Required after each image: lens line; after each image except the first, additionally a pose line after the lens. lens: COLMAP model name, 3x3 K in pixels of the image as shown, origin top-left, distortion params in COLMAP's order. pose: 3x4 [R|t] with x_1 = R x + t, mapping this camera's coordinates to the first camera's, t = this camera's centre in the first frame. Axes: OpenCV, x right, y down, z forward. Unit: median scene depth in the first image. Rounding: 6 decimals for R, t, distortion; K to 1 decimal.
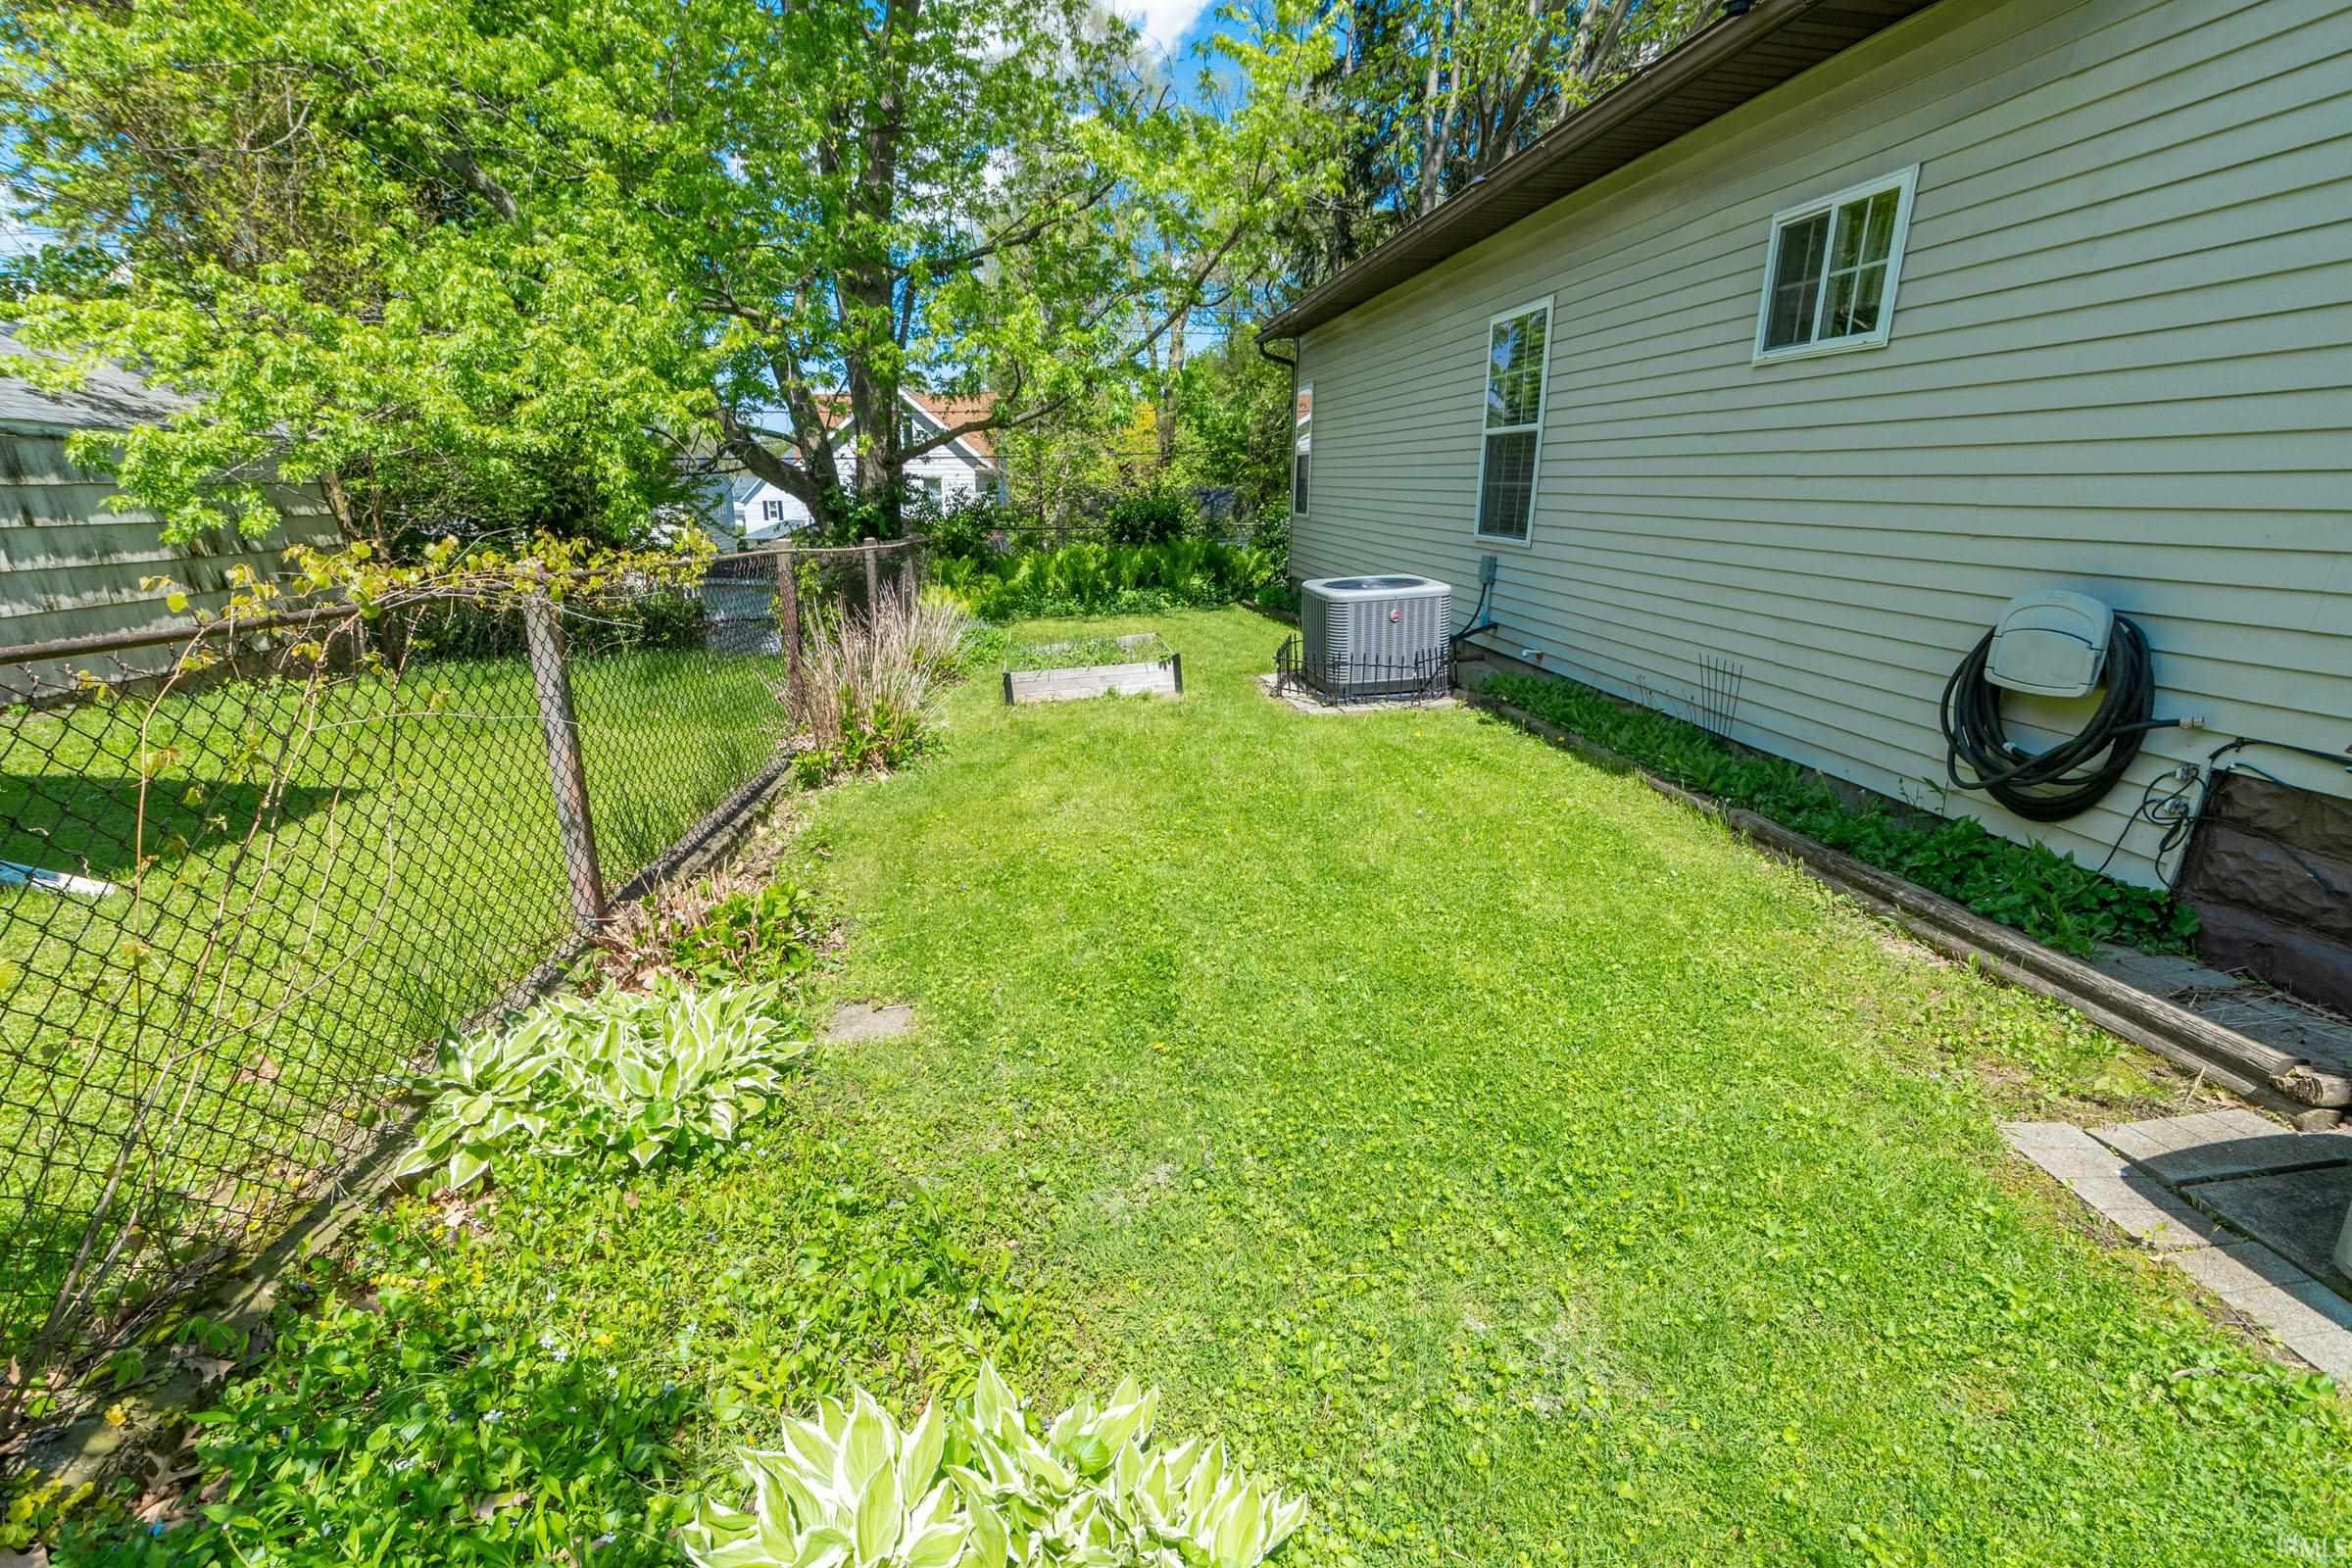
lens RADIAL K [[1039.9, 0, 1176.0], [0, 1039.9, 784.0], [0, 0, 1]] dist [0.000892, 0.000039]
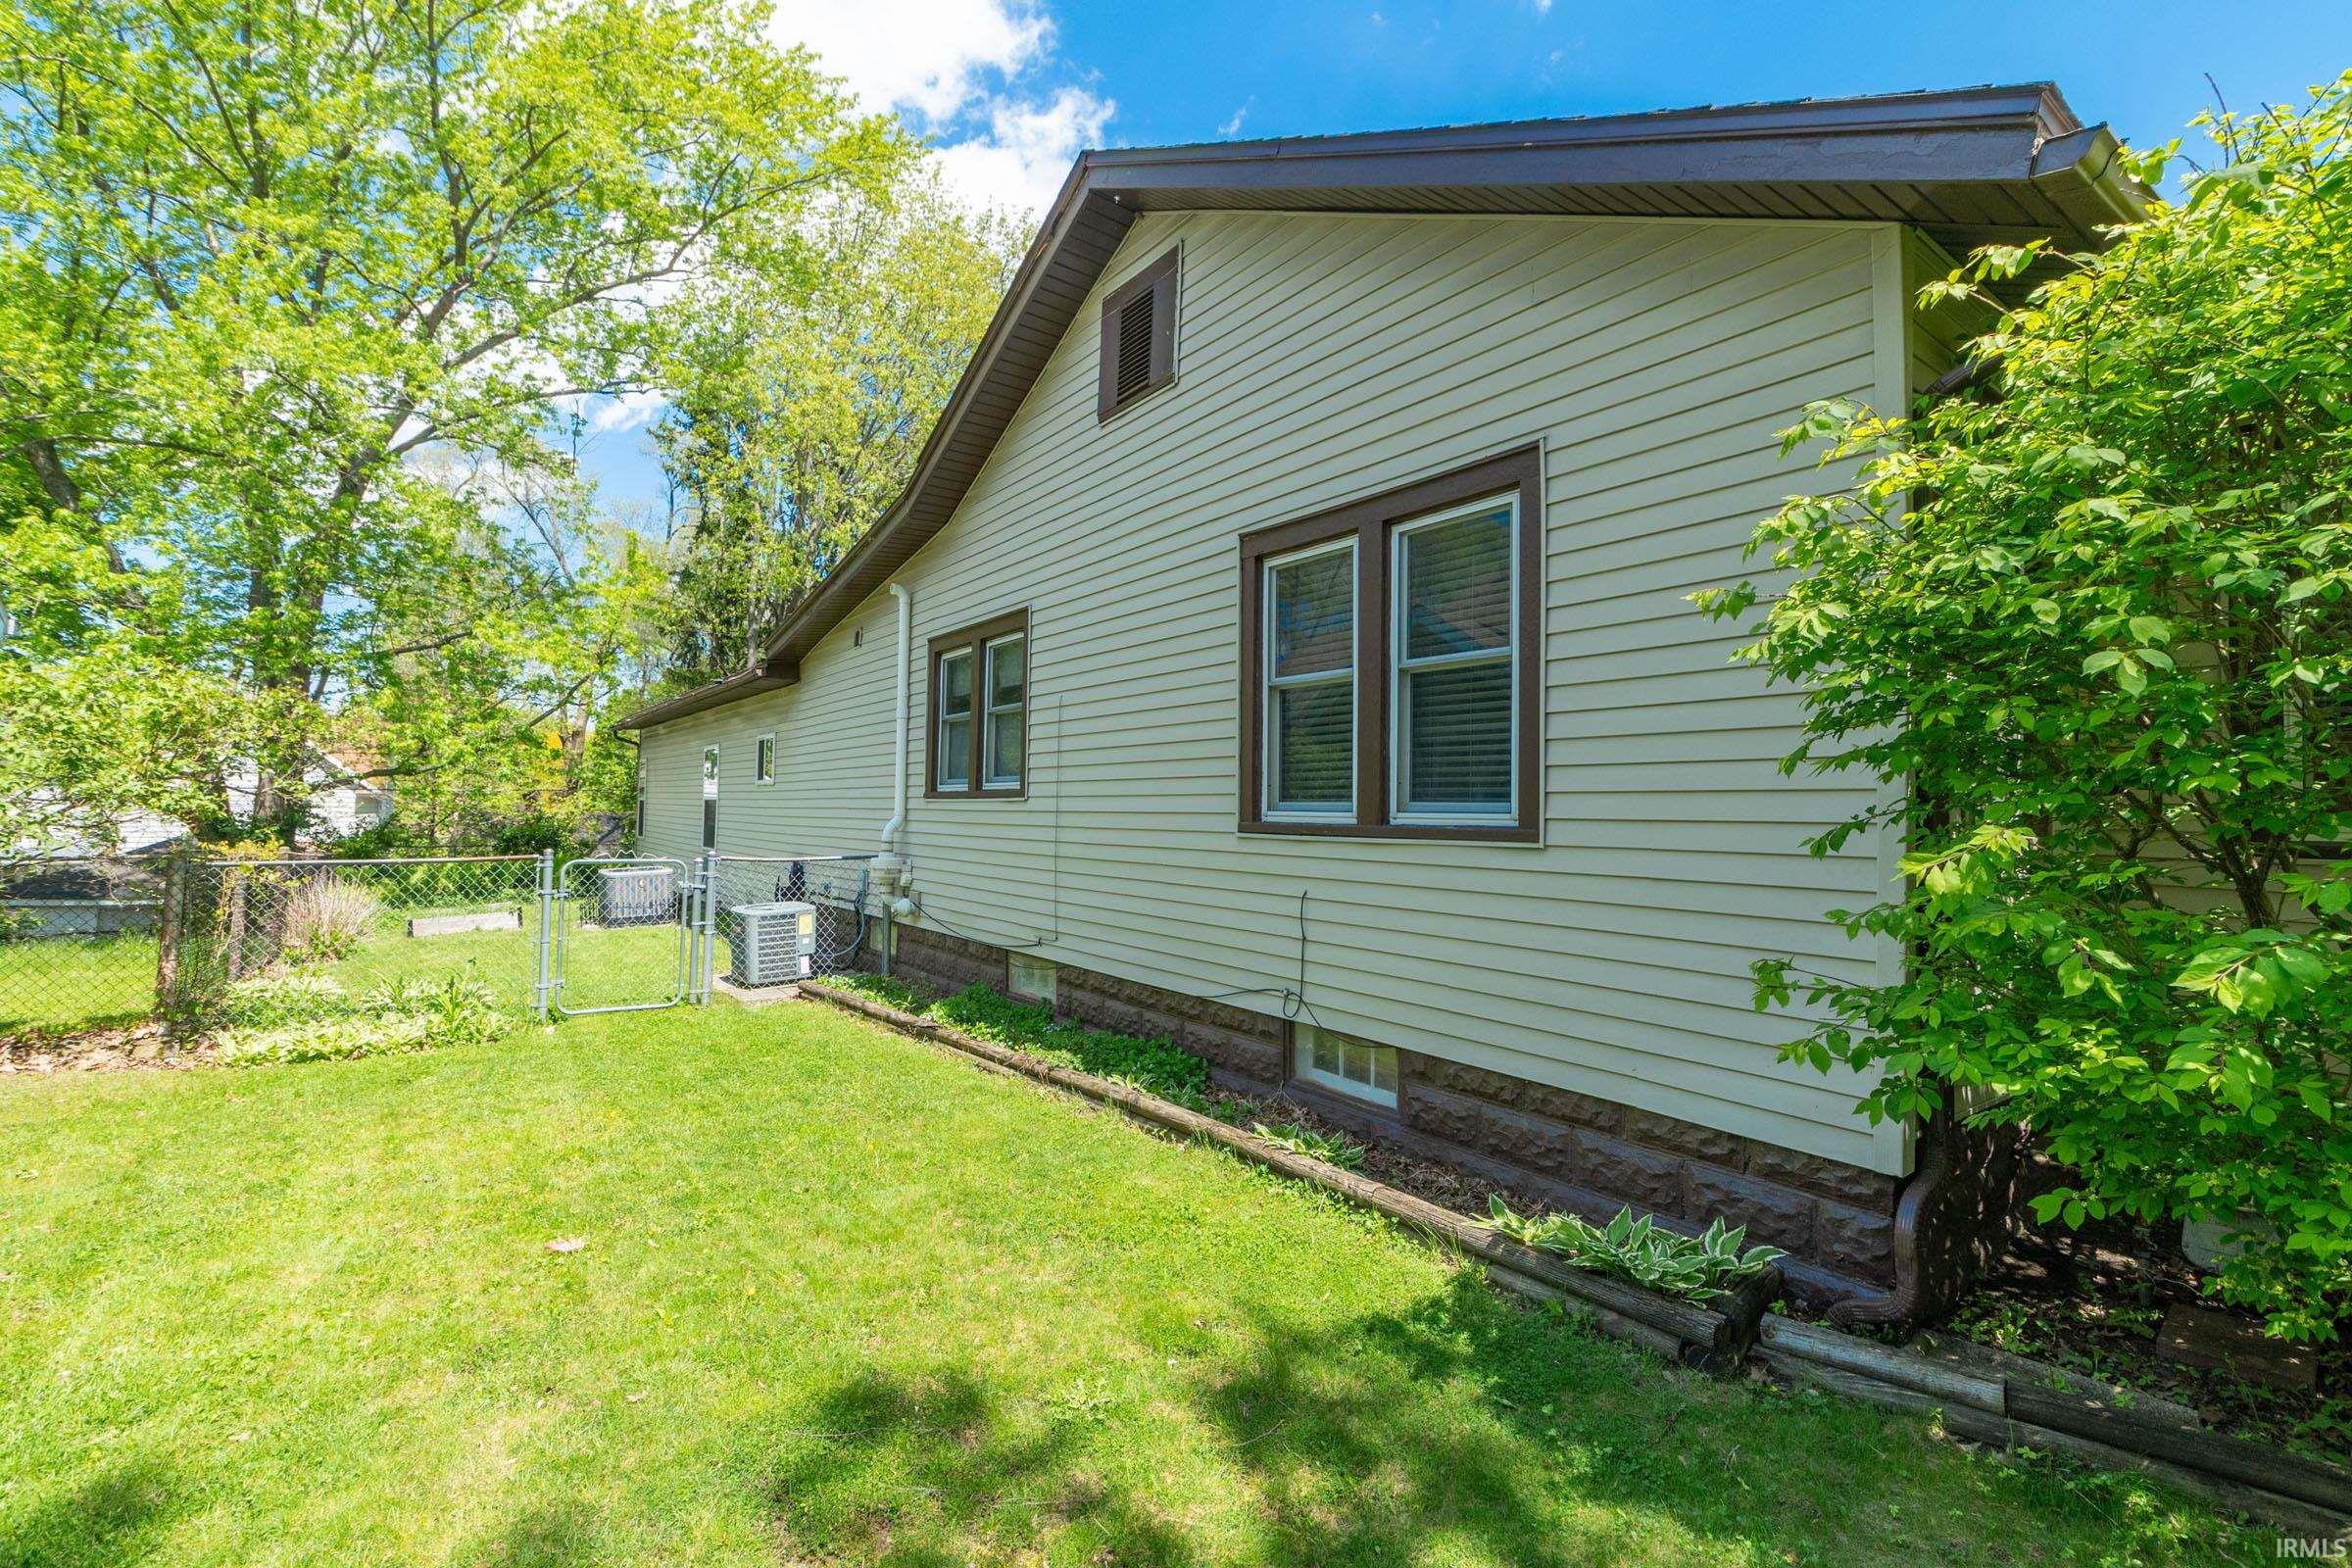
lens RADIAL K [[1039.9, 0, 1176.0], [0, 1039.9, 784.0], [0, 0, 1]] dist [0.000892, 0.000039]
pose [[0.877904, 0.032084, 0.477761, 0.063313], [0.113752, 0.955216, -0.273170, 0.146937], [-0.465129, 0.294164, 0.834939, -0.564777]]
